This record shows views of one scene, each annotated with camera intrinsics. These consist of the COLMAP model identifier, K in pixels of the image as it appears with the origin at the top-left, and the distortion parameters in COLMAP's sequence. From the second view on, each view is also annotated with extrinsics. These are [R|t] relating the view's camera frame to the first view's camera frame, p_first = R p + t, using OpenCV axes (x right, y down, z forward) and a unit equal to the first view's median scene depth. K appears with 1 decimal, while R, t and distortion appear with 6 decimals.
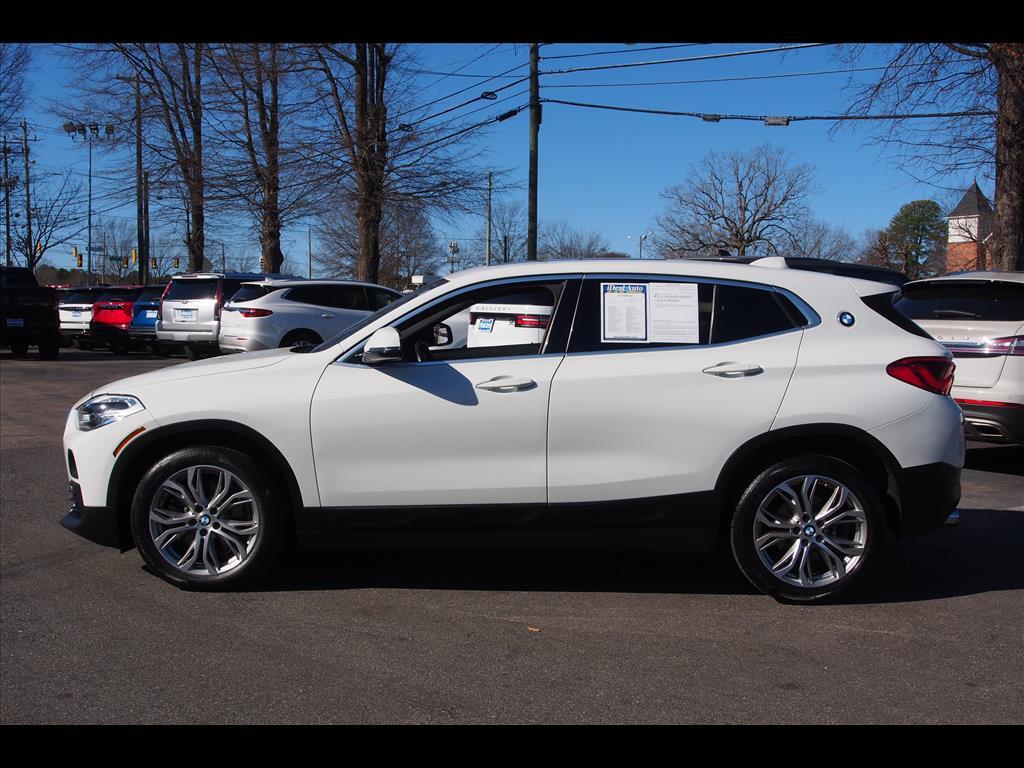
lens RADIAL K [[1208.7, 0, 515.0], [0, 1208.7, 391.4], [0, 0, 1]] dist [0.033966, 0.000000]
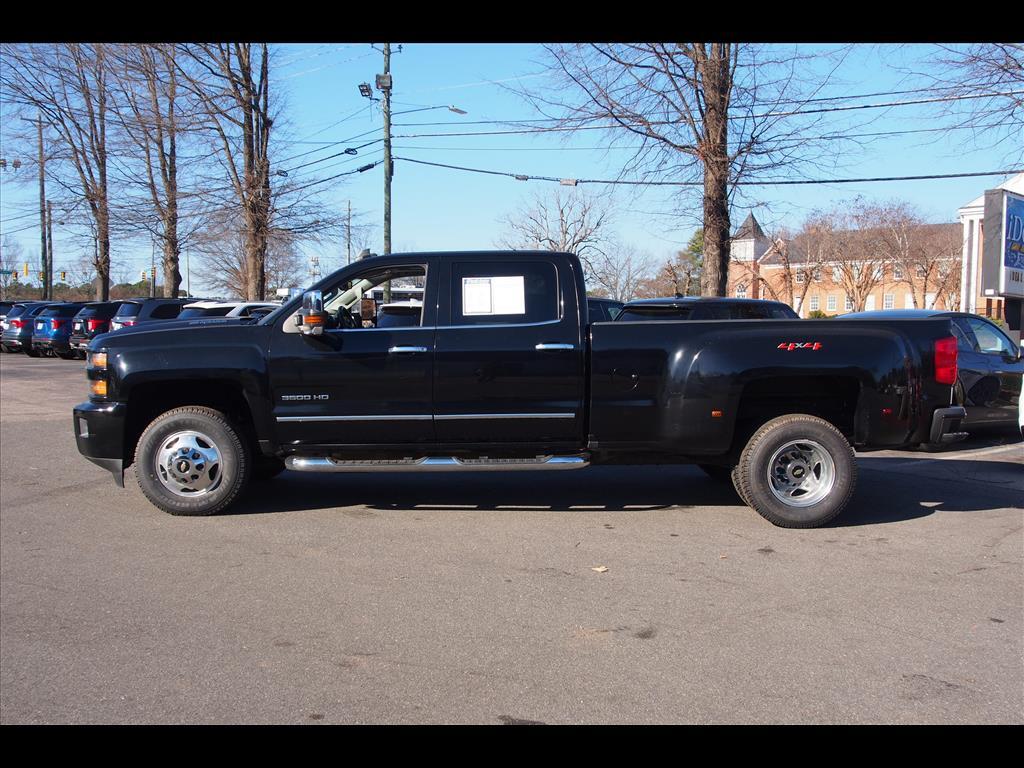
lens RADIAL K [[1078.1, 0, 515.0], [0, 1078.1, 388.5], [0, 0, 1]] dist [0.020519, 0.000000]
pose [[0.991141, -0.011298, 0.132331, -0.003718], [0.011340, 0.999936, 0.000436, 0.003980], [-0.132327, 0.001069, 0.991205, -0.128197]]
